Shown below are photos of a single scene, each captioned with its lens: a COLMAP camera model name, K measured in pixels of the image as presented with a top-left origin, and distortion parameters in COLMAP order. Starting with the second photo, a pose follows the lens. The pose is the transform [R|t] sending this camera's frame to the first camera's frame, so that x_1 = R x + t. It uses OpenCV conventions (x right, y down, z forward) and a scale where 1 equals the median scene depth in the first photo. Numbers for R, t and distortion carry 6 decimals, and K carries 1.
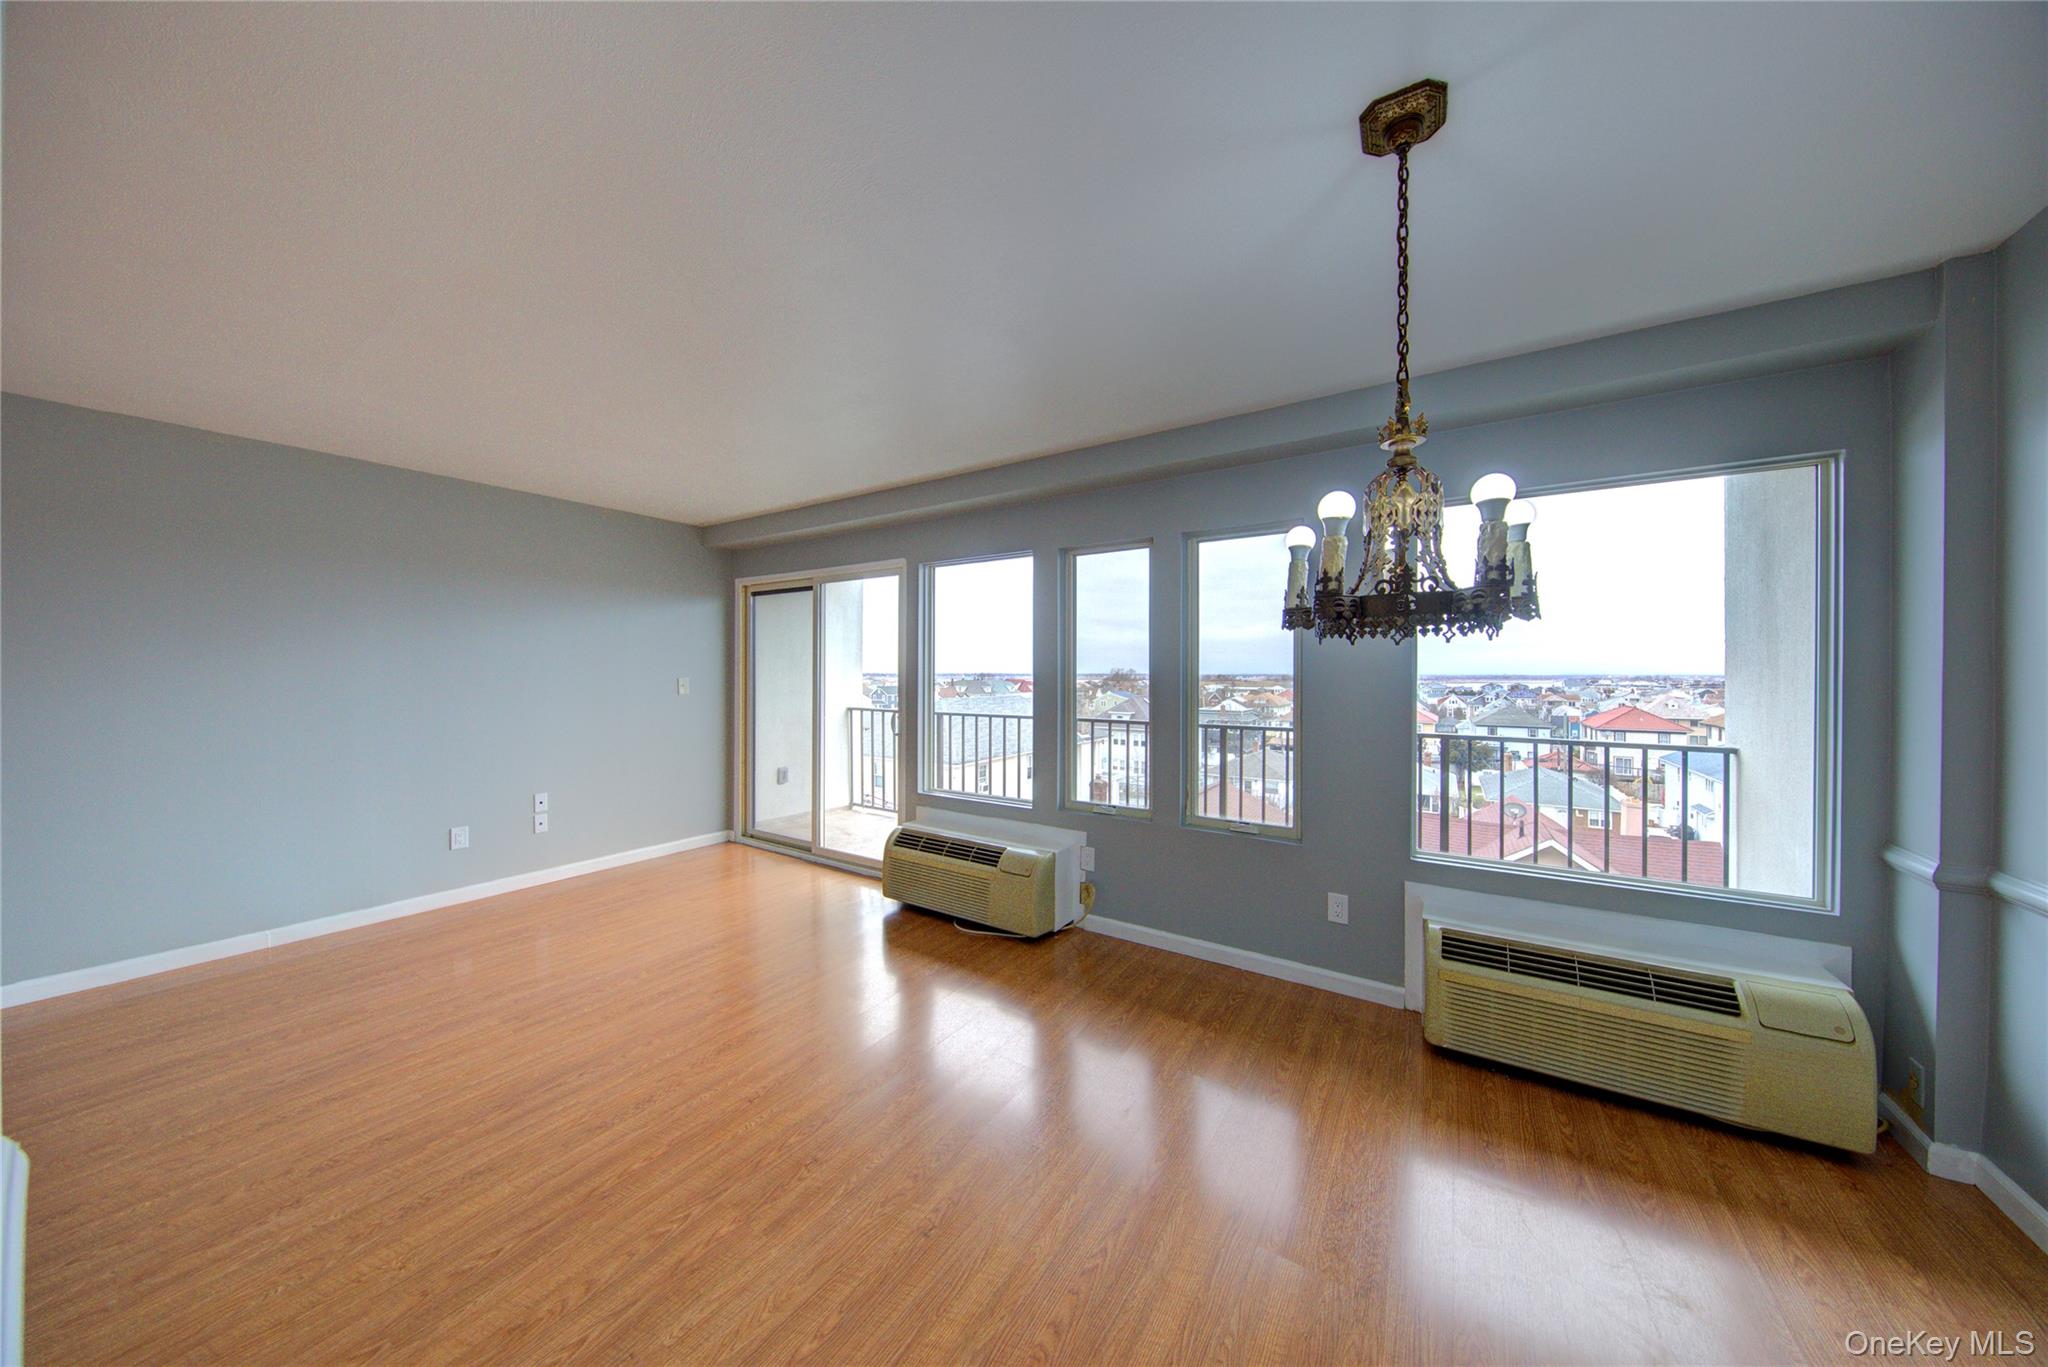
lens RADIAL K [[645.3, 0, 1024.1], [0, 645.3, 678.1], [0, 0, 1]] dist [0.007816, -0.005775]
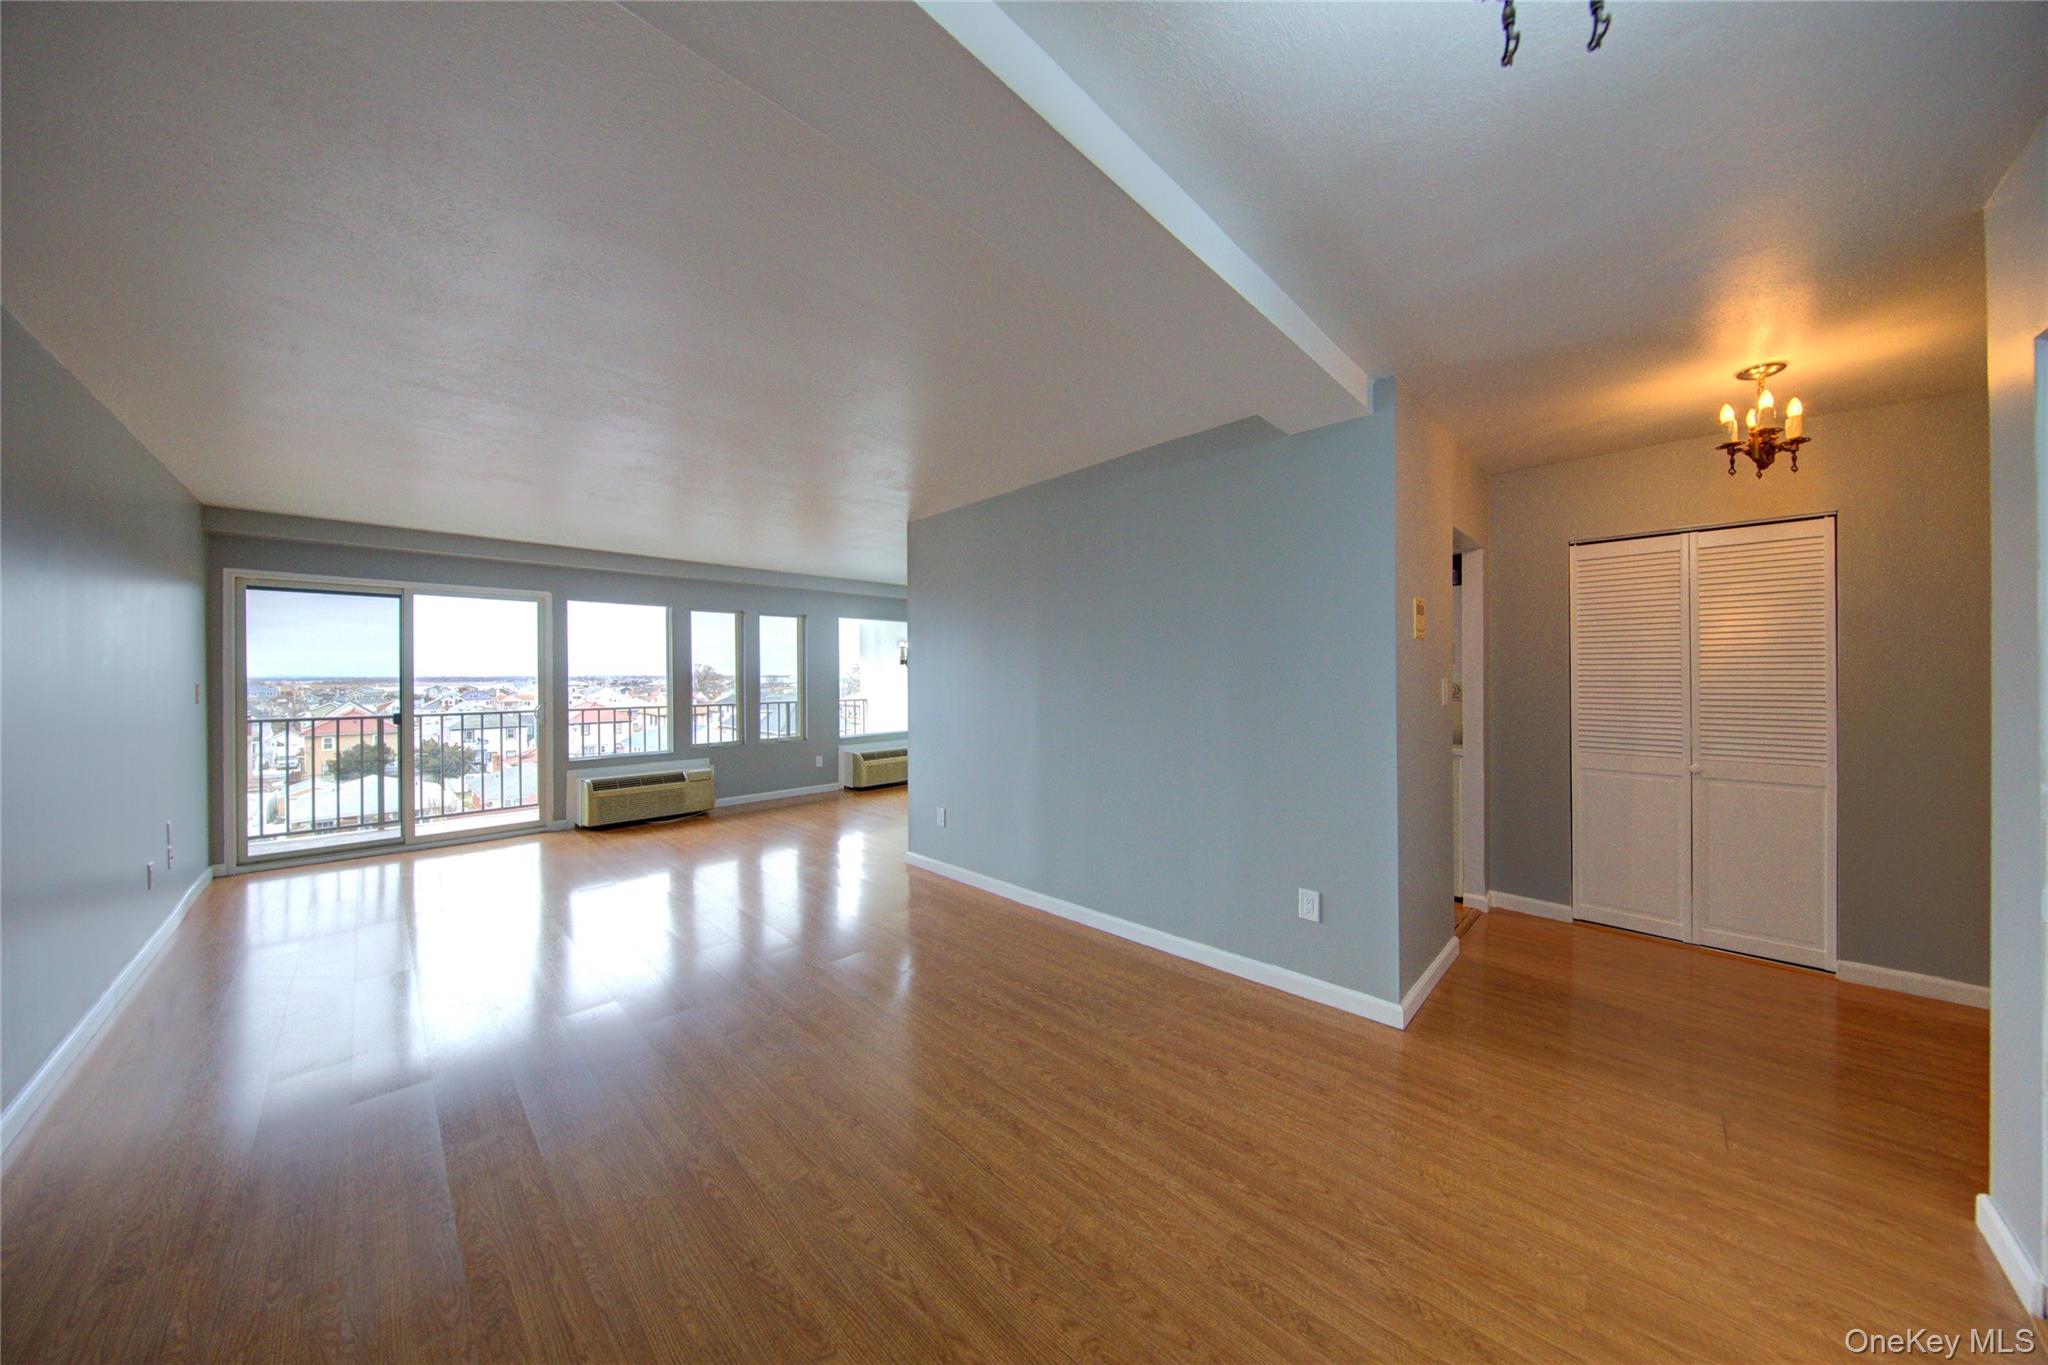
lens RADIAL K [[656.5, 0, 1017.2], [0, 656.5, 674.9], [0, 0, 1]] dist [0.000652, -0.000012]
pose [[0.209472, -0.005714, 0.977798, -1.939061], [0.012815, 0.999913, 0.003098, -0.002774], [-0.977731, 0.011881, 0.209527, -0.369877]]
